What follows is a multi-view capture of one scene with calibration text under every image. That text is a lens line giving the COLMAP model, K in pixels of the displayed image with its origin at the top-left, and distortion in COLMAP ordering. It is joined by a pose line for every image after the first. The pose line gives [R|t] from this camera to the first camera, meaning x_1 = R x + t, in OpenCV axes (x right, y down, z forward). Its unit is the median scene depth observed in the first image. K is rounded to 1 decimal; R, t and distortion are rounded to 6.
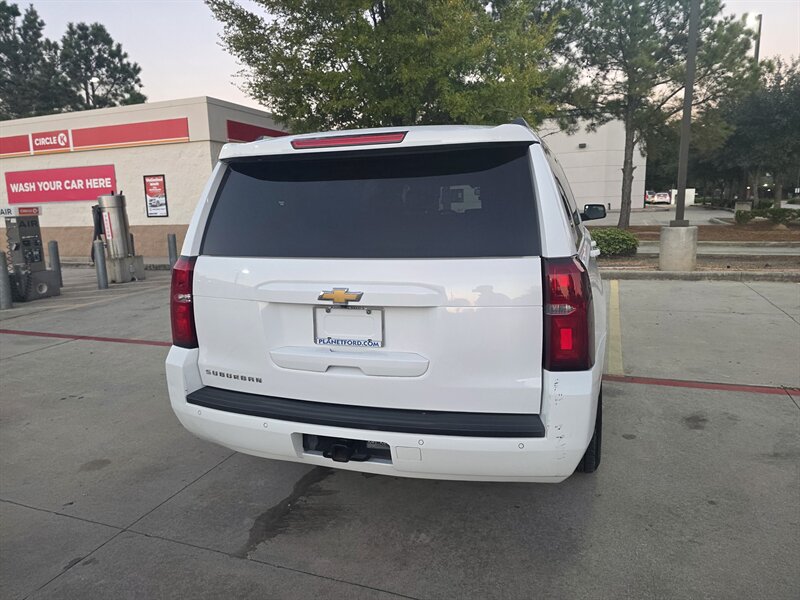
lens RADIAL K [[535.4, 0, 410.7], [0, 535.4, 294.1], [0, 0, 1]] dist [0.068052, -0.065826]
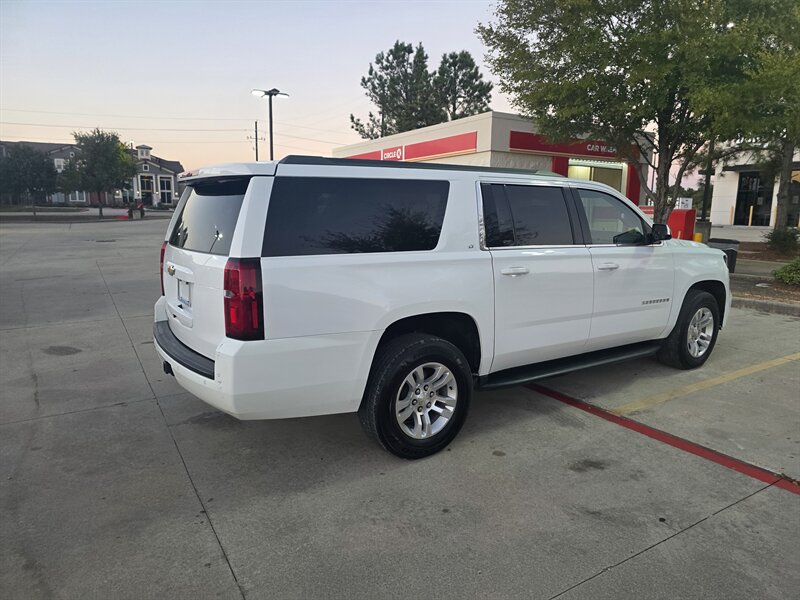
lens RADIAL K [[535.4, 0, 410.8], [0, 535.4, 299.8], [0, 0, 1]] dist [0.068052, -0.065826]
pose [[0.788767, 0.137120, -0.599204, 0.754630], [-0.133269, 0.989763, 0.051065, -0.046346], [0.600072, 0.039577, 0.798966, 0.075388]]
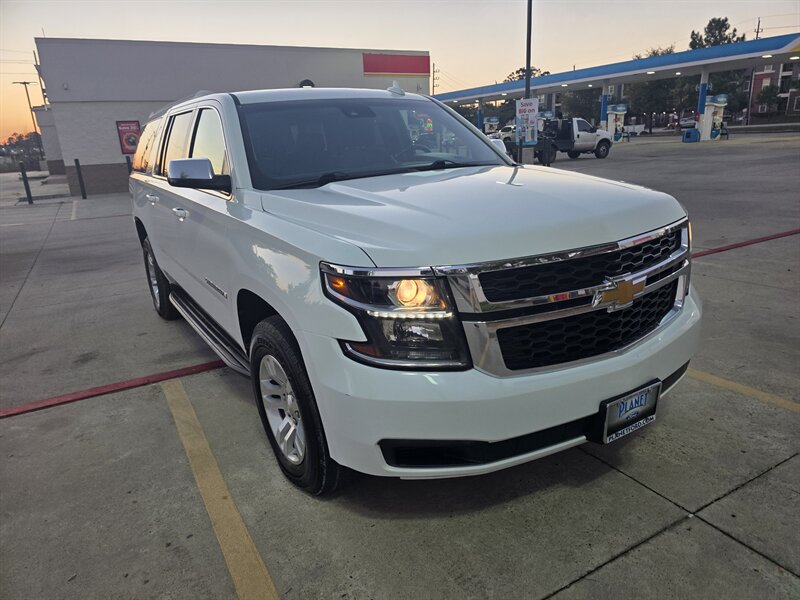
lens RADIAL K [[535.4, 0, 411.0], [0, 535.4, 300.1], [0, 0, 1]] dist [0.068052, -0.065826]
pose [[-0.635829, 0.281501, -0.718664, 0.831058], [-0.056325, 0.911712, 0.406950, -0.359592], [0.769772, 0.299229, -0.563838, 2.020594]]
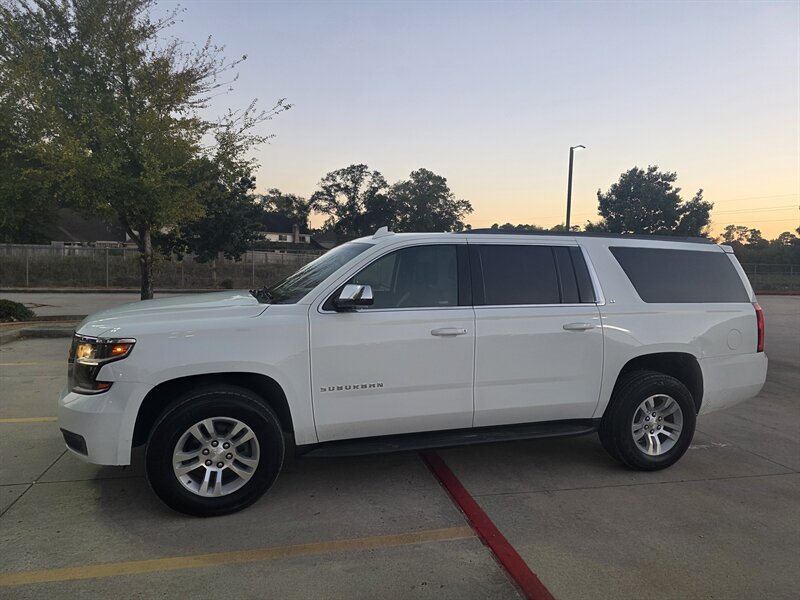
lens RADIAL K [[535.4, 0, 408.2], [0, 535.4, 300.5], [0, 0, 1]] dist [0.068052, -0.065826]
pose [[-0.573412, -0.045938, 0.817978, -0.817528], [0.129944, 0.980688, 0.146168, -0.328464], [-0.808896, 0.190105, -0.556369, 1.933533]]
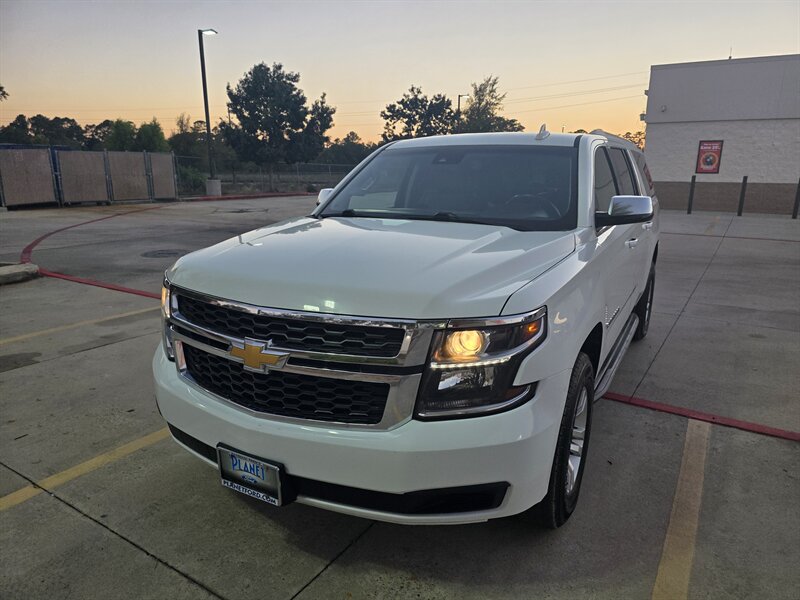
lens RADIAL K [[535.4, 0, 409.9], [0, 535.4, 303.3], [0, 0, 1]] dist [0.068052, -0.065826]
pose [[-0.980476, -0.026350, 0.194863, 0.105781], [0.053209, 0.918459, 0.391922, -0.411556], [-0.189301, 0.394638, -0.899125, 2.295934]]
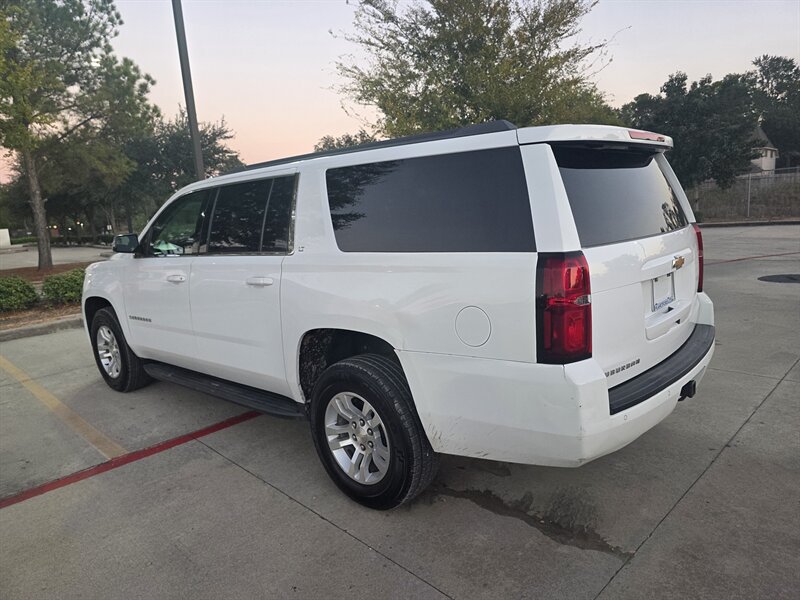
lens RADIAL K [[535.4, 0, 407.2], [0, 535.4, 302.2], [0, 0, 1]] dist [0.068052, -0.065826]
pose [[0.417055, -0.156849, 0.895245, -0.802301], [0.207783, 0.975365, 0.074089, -0.067808], [-0.884811, 0.155117, 0.439372, 0.543921]]
